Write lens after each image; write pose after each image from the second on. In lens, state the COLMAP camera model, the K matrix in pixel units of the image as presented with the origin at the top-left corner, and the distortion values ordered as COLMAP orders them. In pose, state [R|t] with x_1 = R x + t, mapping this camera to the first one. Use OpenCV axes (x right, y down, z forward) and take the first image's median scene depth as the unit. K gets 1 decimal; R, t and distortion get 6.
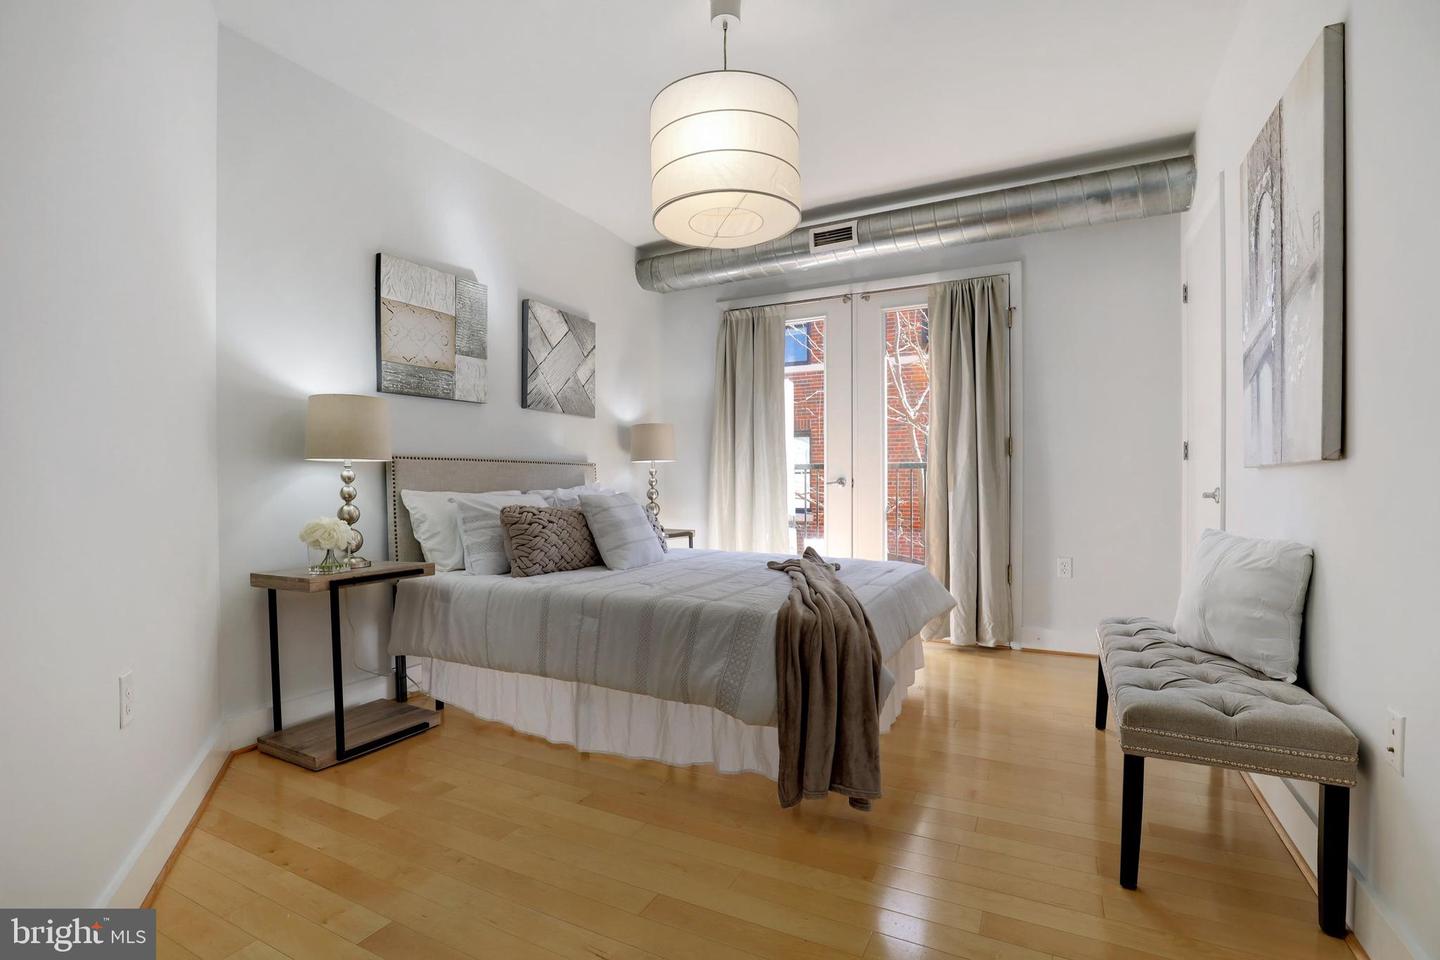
lens RADIAL K [[654.8, 0, 710.6], [0, 654.8, 478.1], [0, 0, 1]] dist [0.000031, -0.000047]
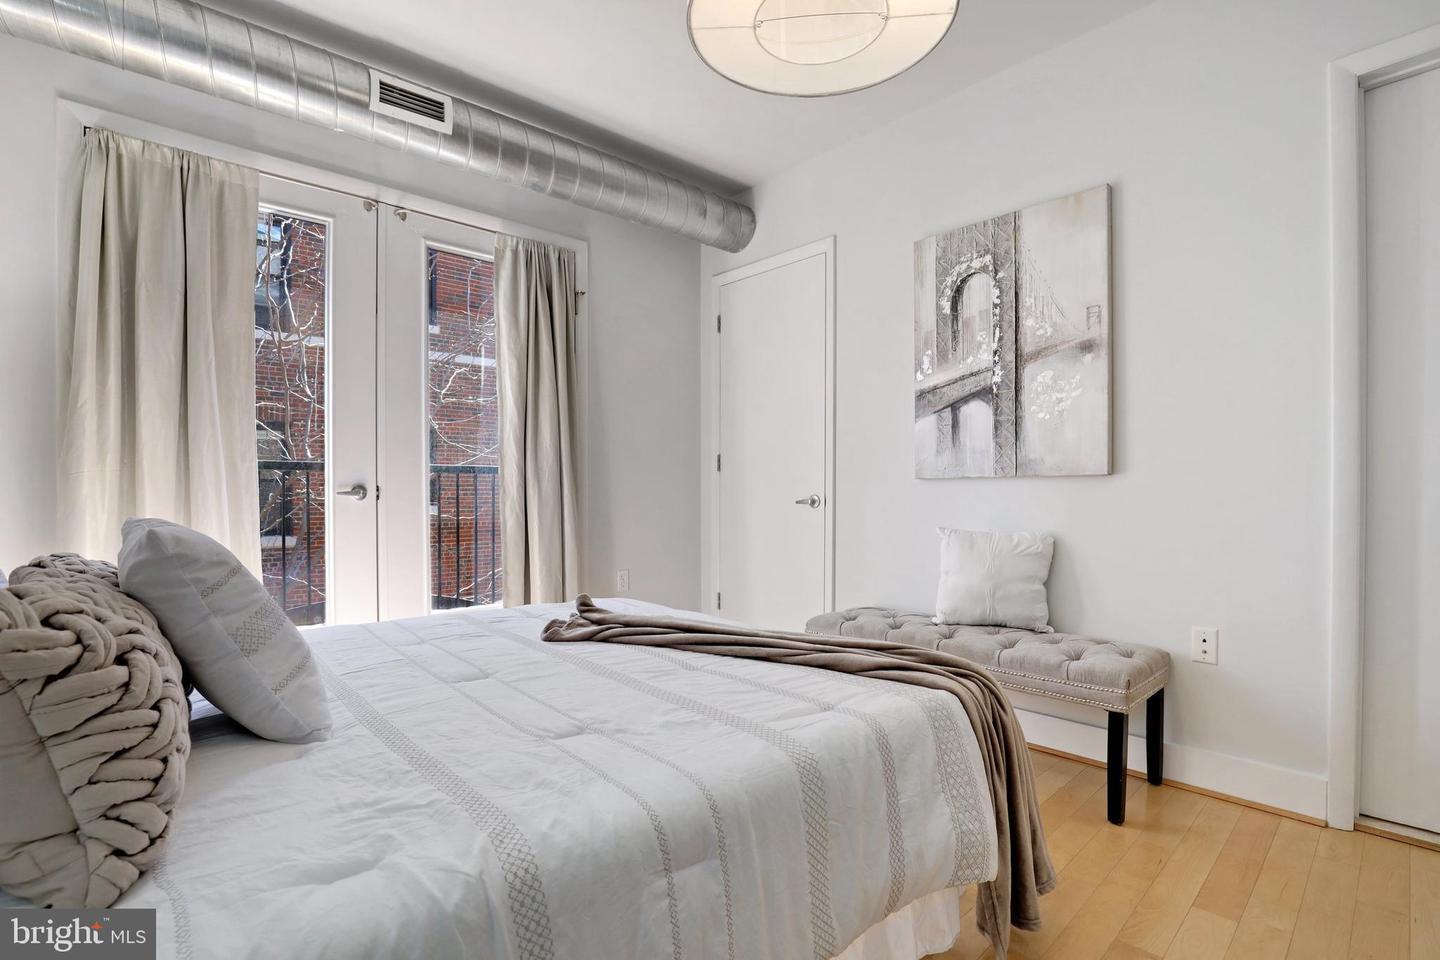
lens RADIAL K [[678.6, 0, 718.9], [0, 678.6, 485.4], [0, 0, 1]] dist [-0.001506, -0.000288]
pose [[0.367817, 0.002978, 0.929894, -0.317196], [-0.002786, 0.999994, -0.002101, 0.000732], [-0.929894, -0.001818, 0.367823, 0.492426]]
